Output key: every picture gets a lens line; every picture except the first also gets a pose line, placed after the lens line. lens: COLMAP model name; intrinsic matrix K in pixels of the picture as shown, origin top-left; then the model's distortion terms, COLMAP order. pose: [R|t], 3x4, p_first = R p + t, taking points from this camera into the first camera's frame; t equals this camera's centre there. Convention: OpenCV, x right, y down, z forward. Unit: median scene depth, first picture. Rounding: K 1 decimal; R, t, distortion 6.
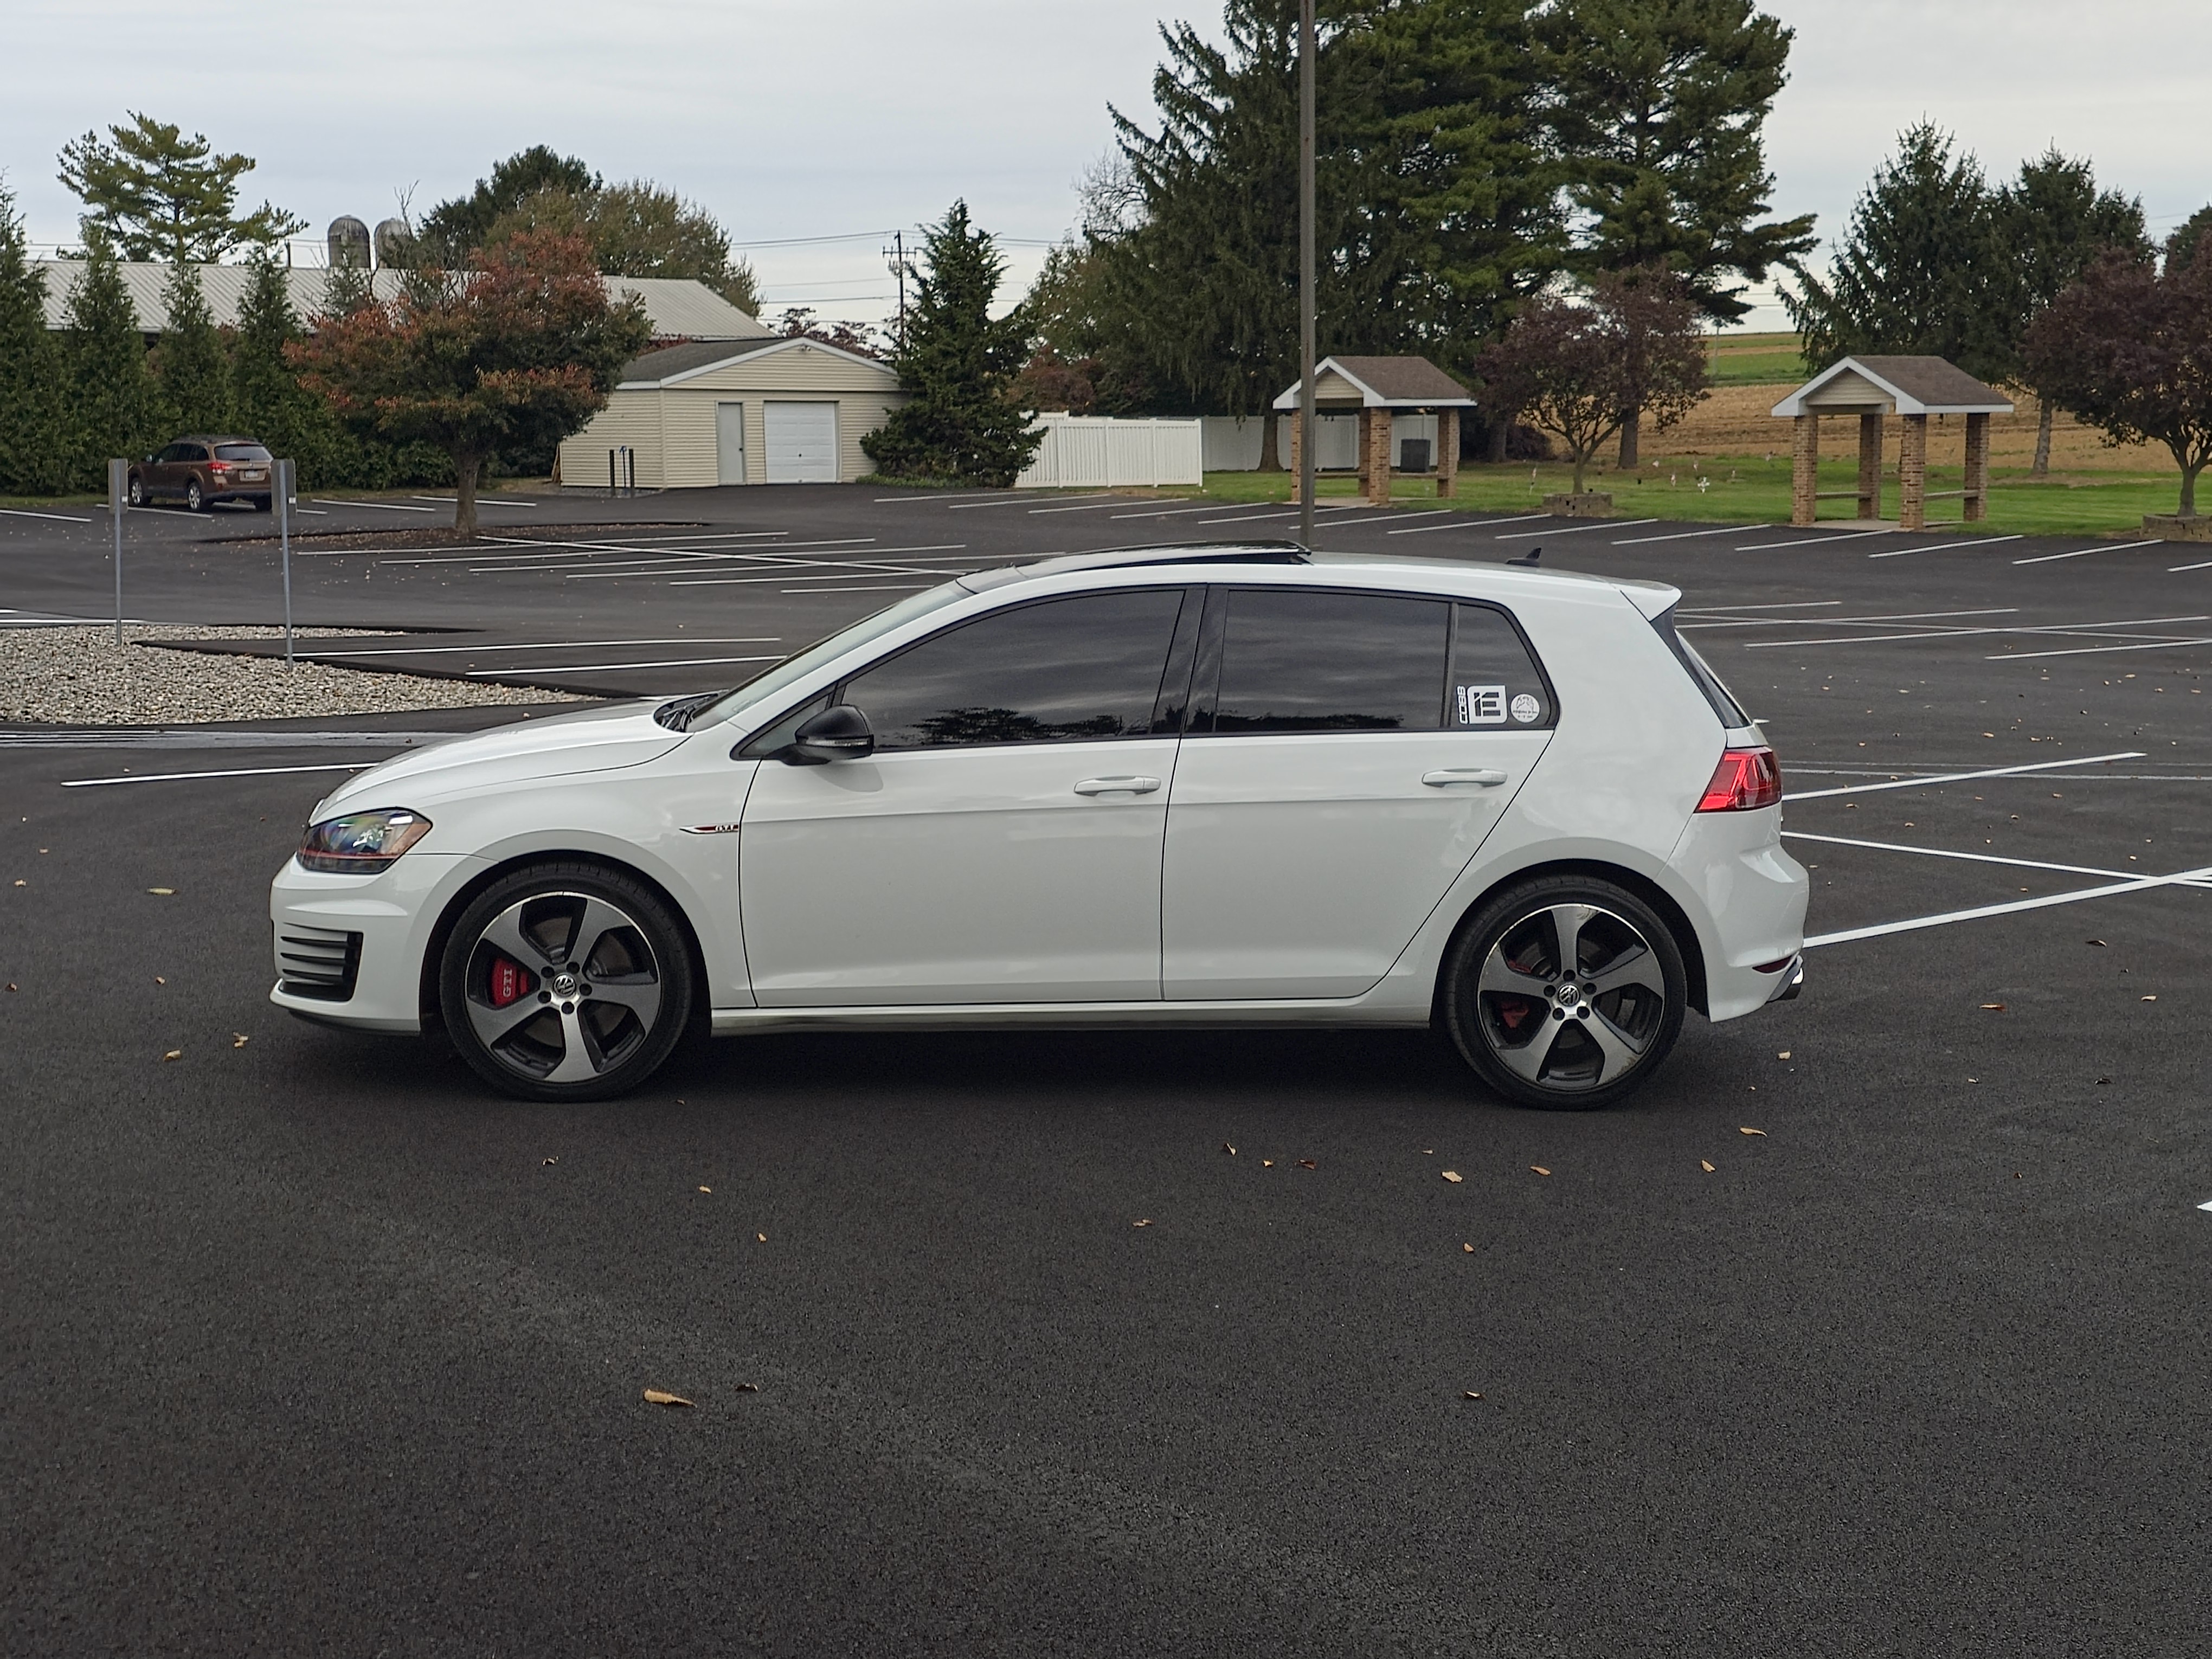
lens RADIAL K [[2893.8, 0, 1106.0], [0, 2893.8, 829.5], [0, 0, 1]] dist [0.135812, -0.229390]
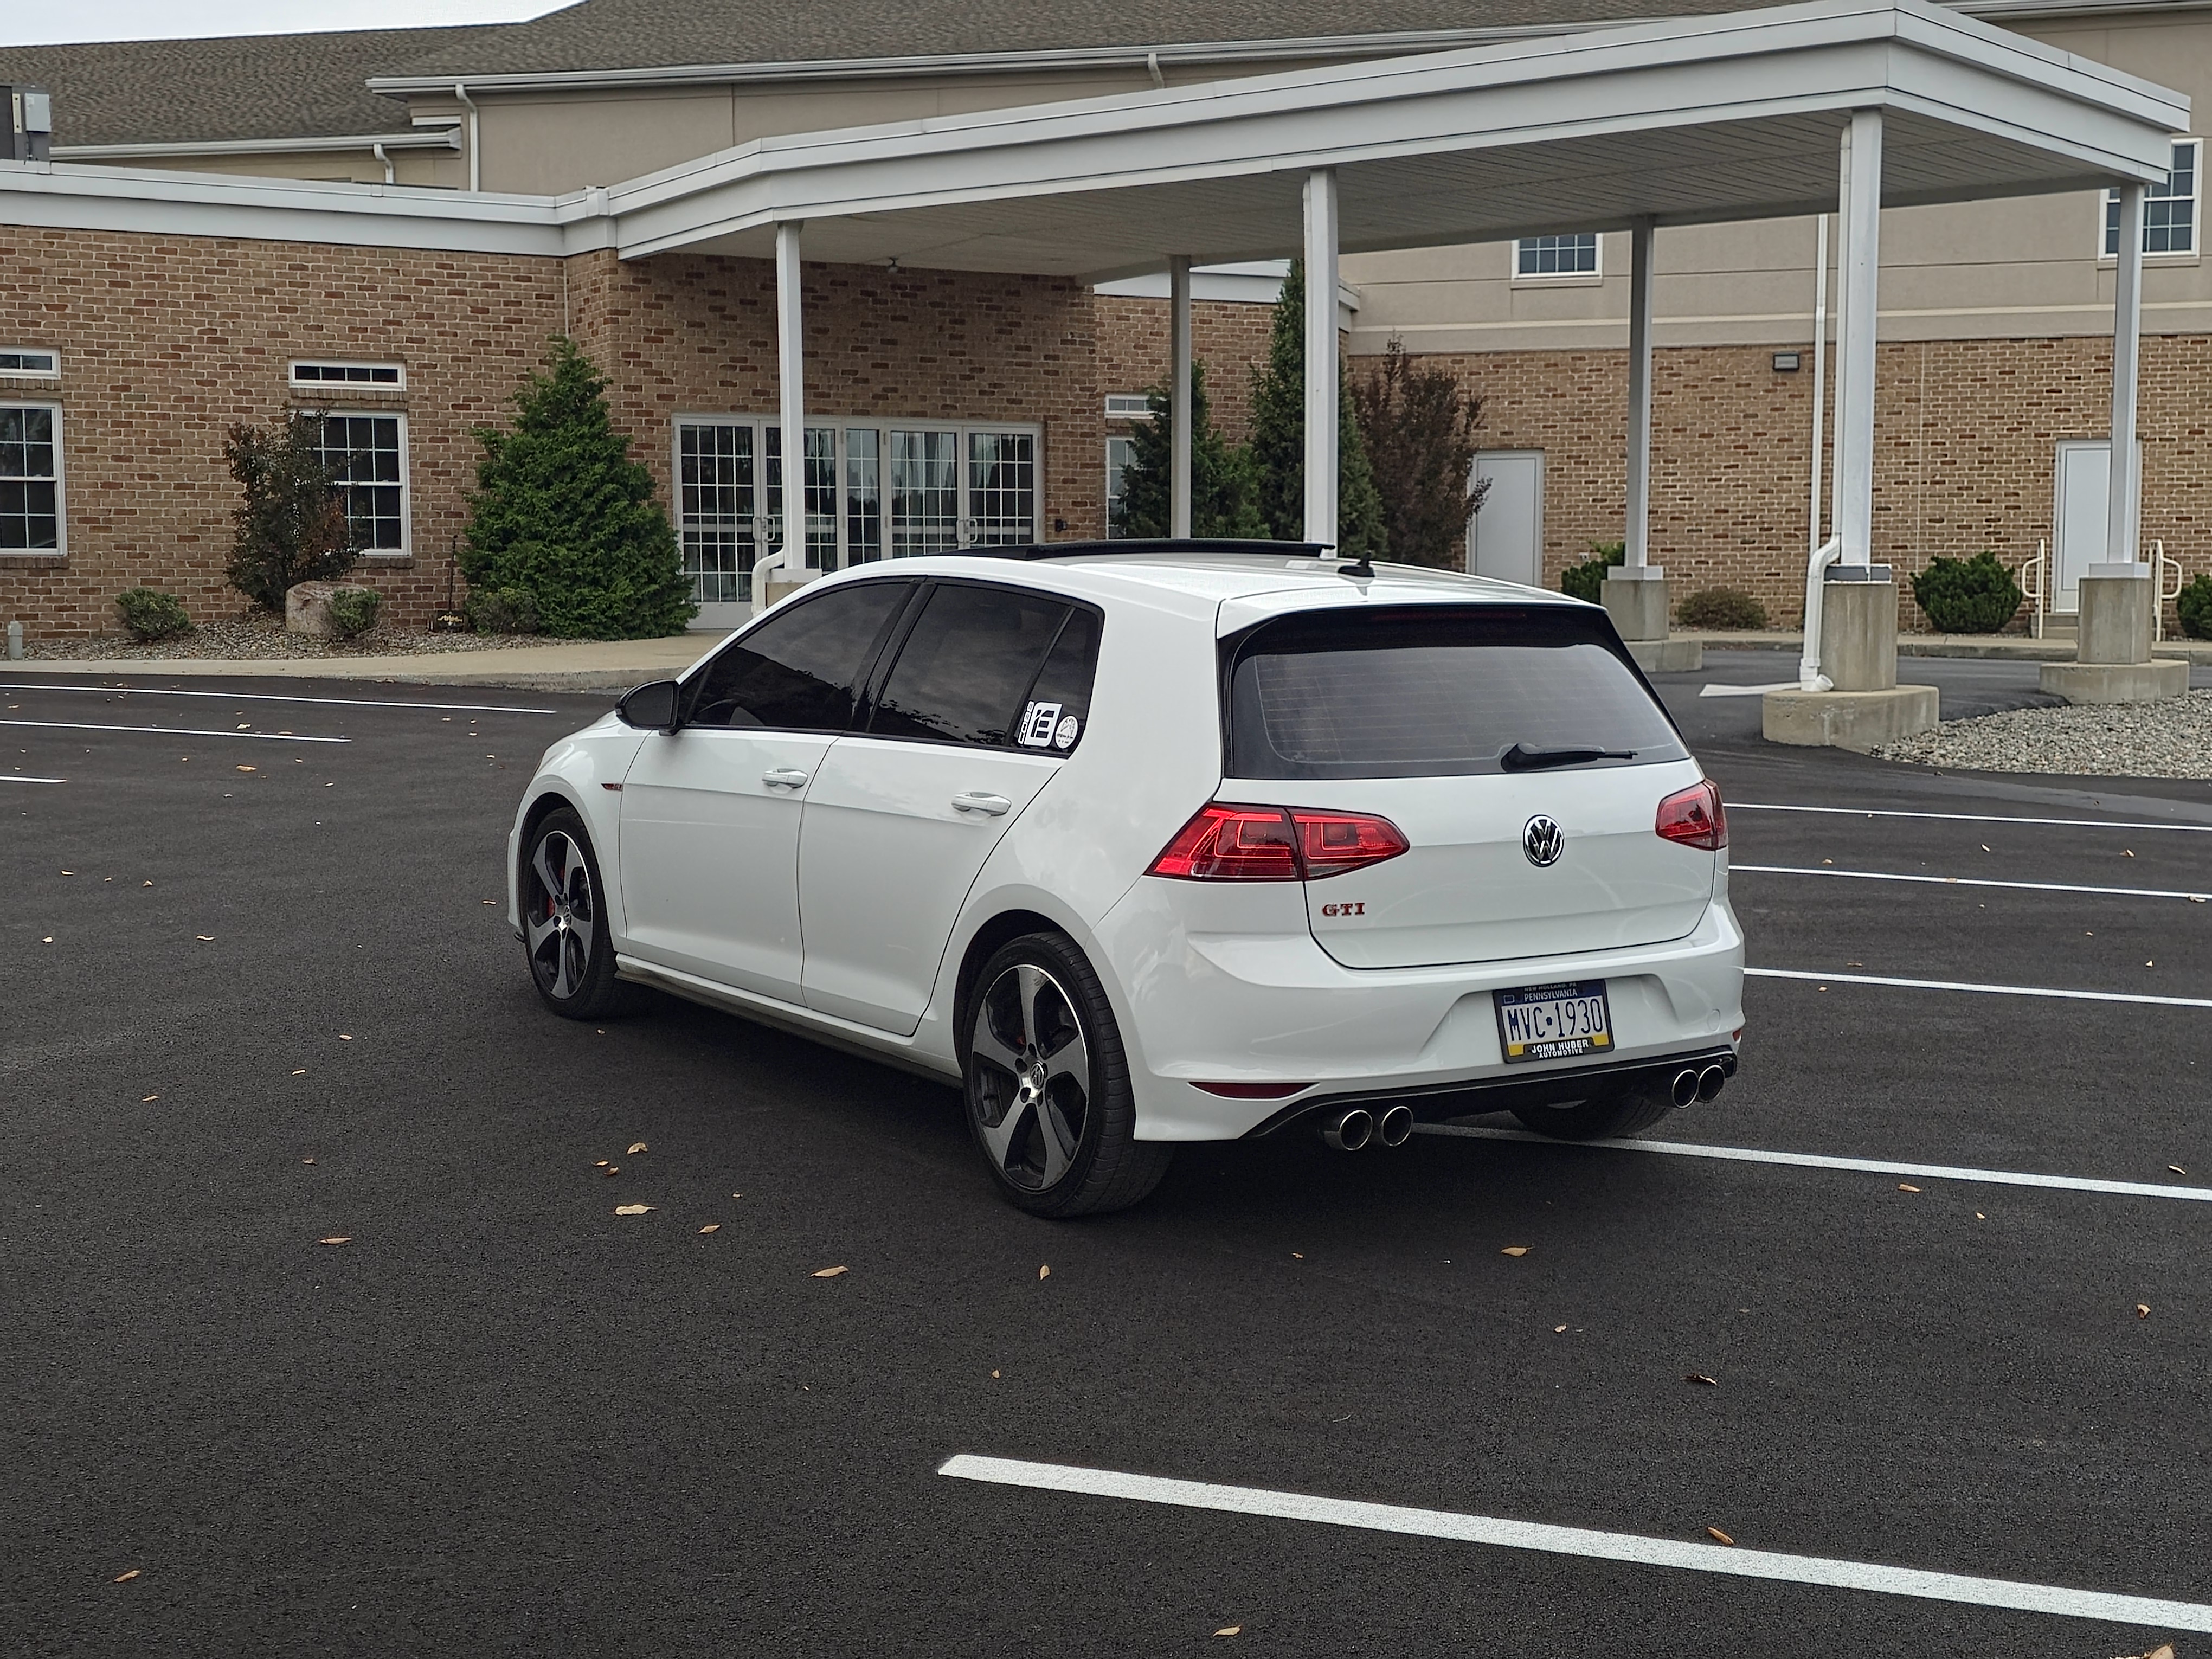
lens RADIAL K [[2893.8, 0, 1106.0], [0, 2893.8, 829.5], [0, 0, 1]] dist [0.135812, -0.229390]
pose [[0.484744, 0.091938, -0.869811, 0.890126], [-0.120690, 0.991978, 0.037590, -0.046957], [0.866289, 0.086755, 0.491952, 0.603369]]
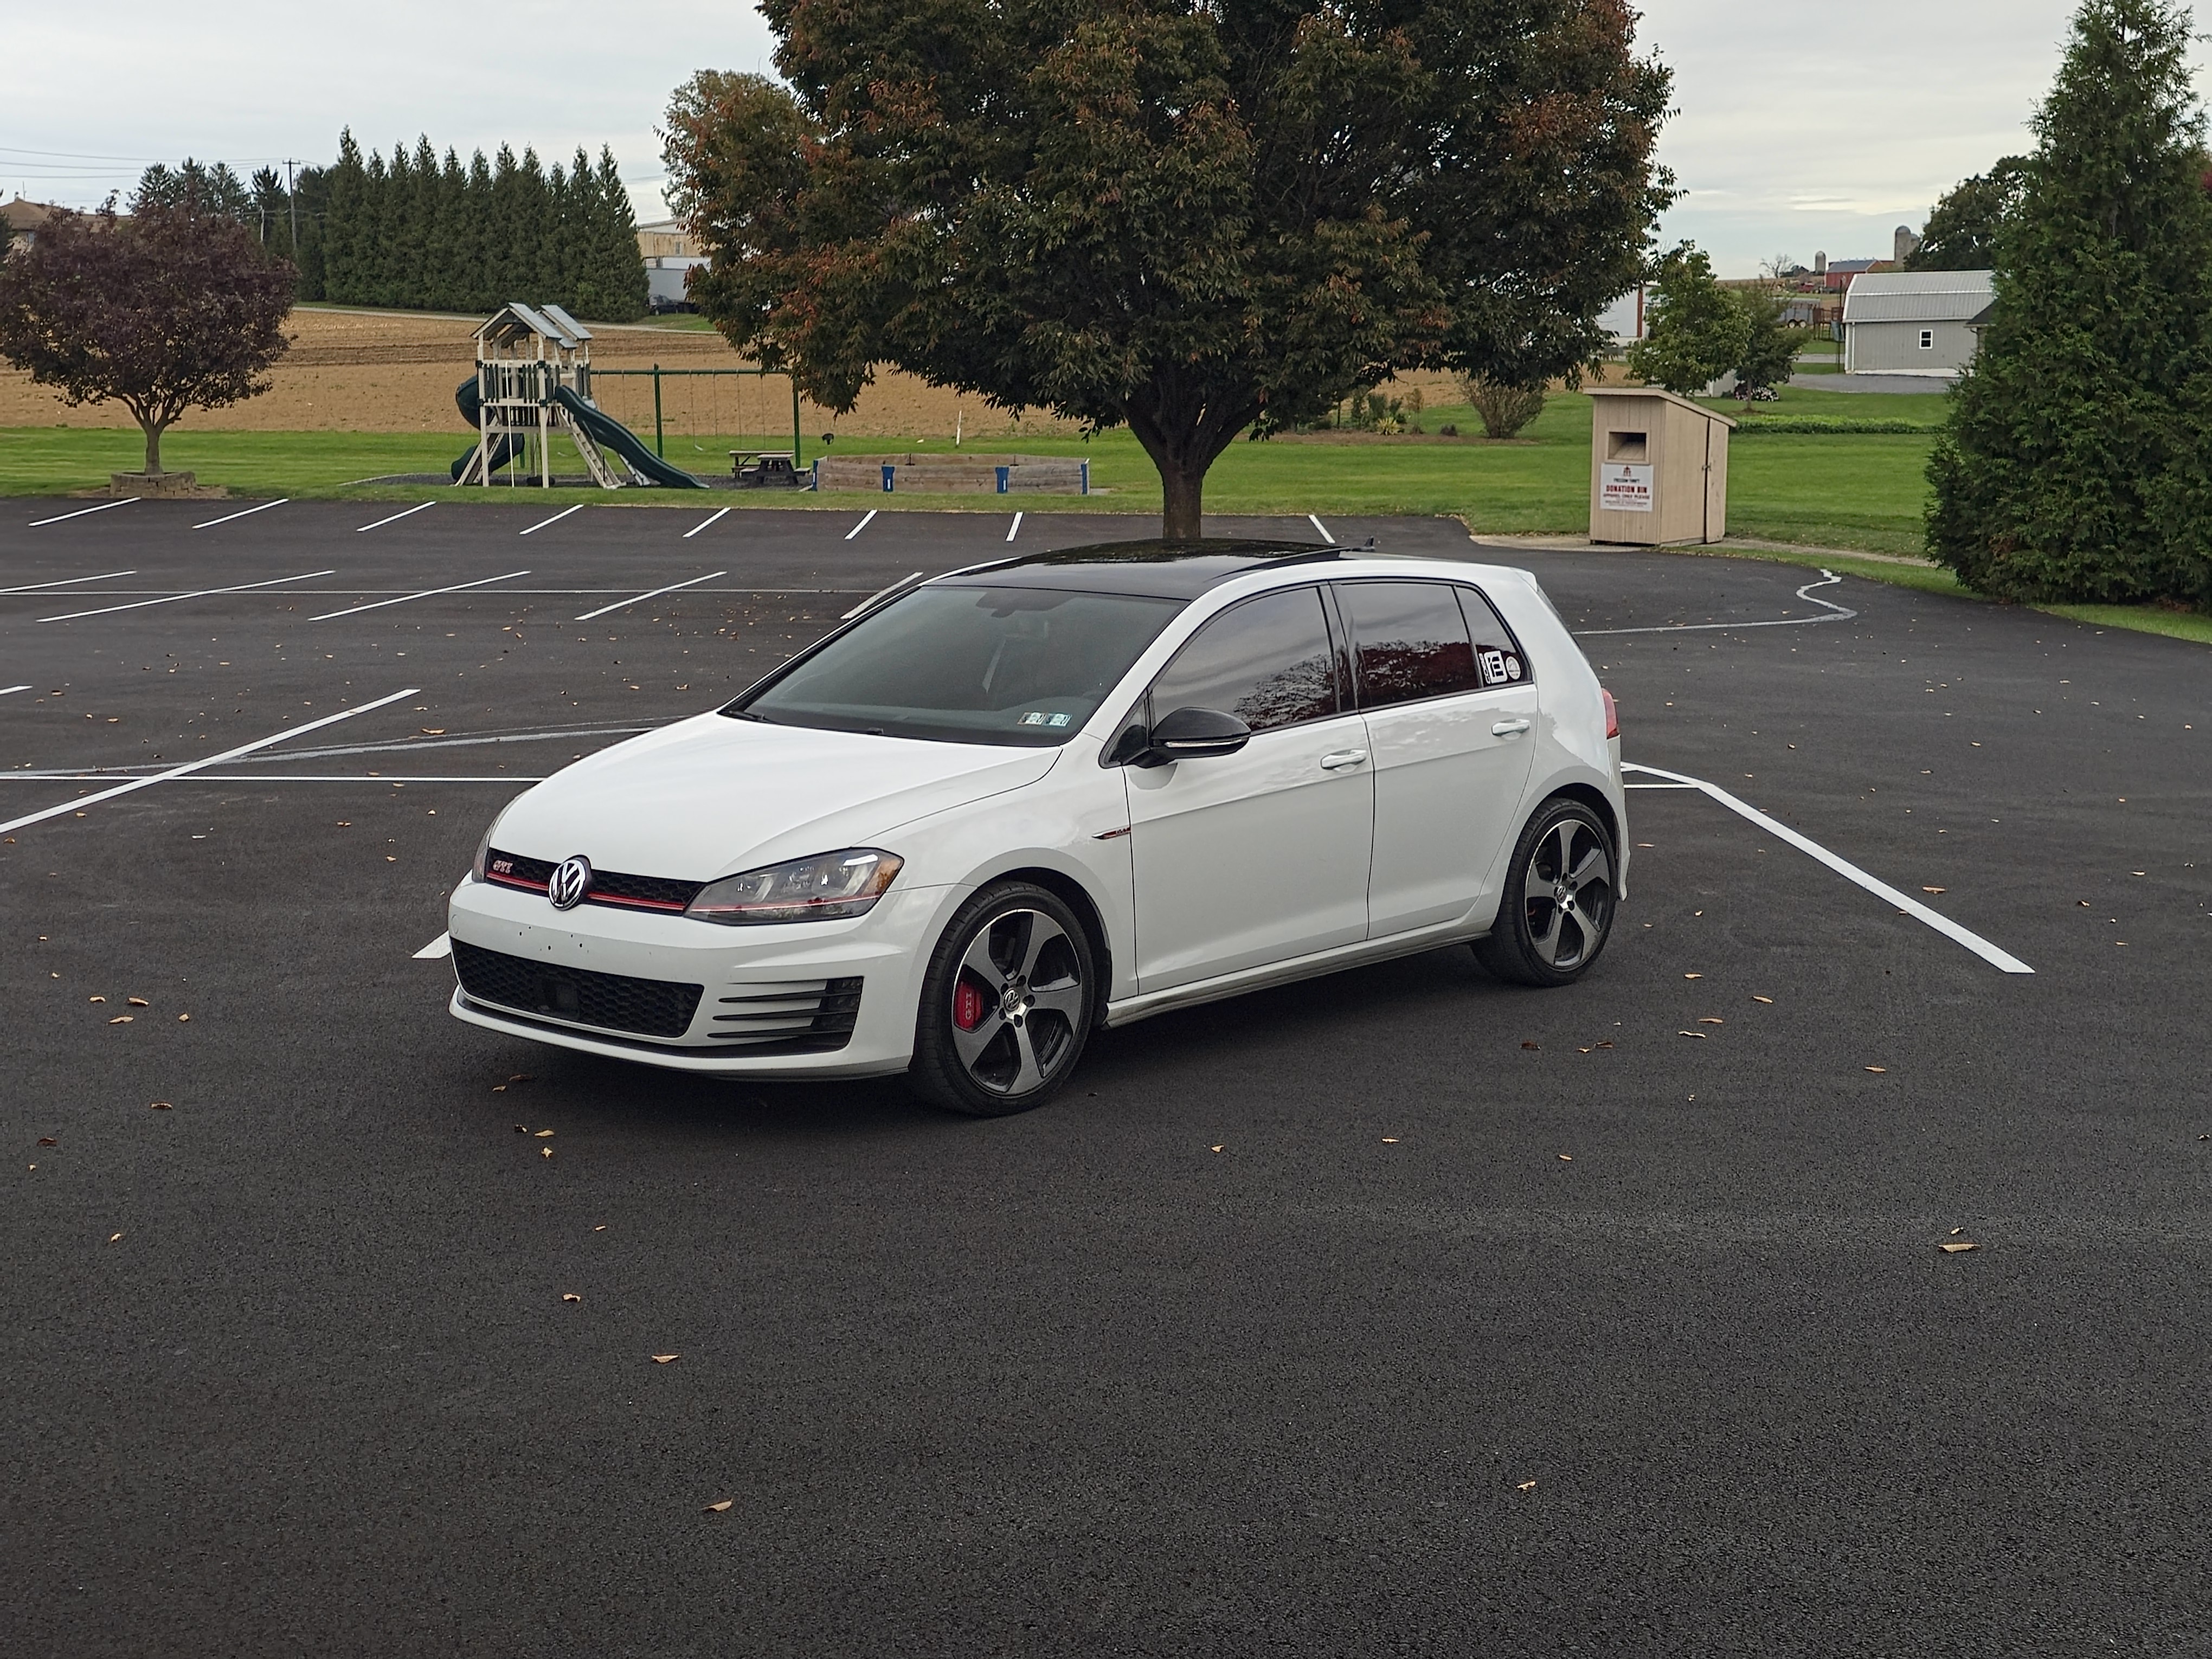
lens RADIAL K [[2893.8, 0, 1106.0], [0, 2893.8, 829.5], [0, 0, 1]] dist [0.135812, -0.229390]
pose [[0.723750, -0.108496, 0.681480, -0.837745], [0.097044, 0.993751, 0.055148, -0.058781], [-0.683204, 0.026220, 0.729756, 0.219343]]
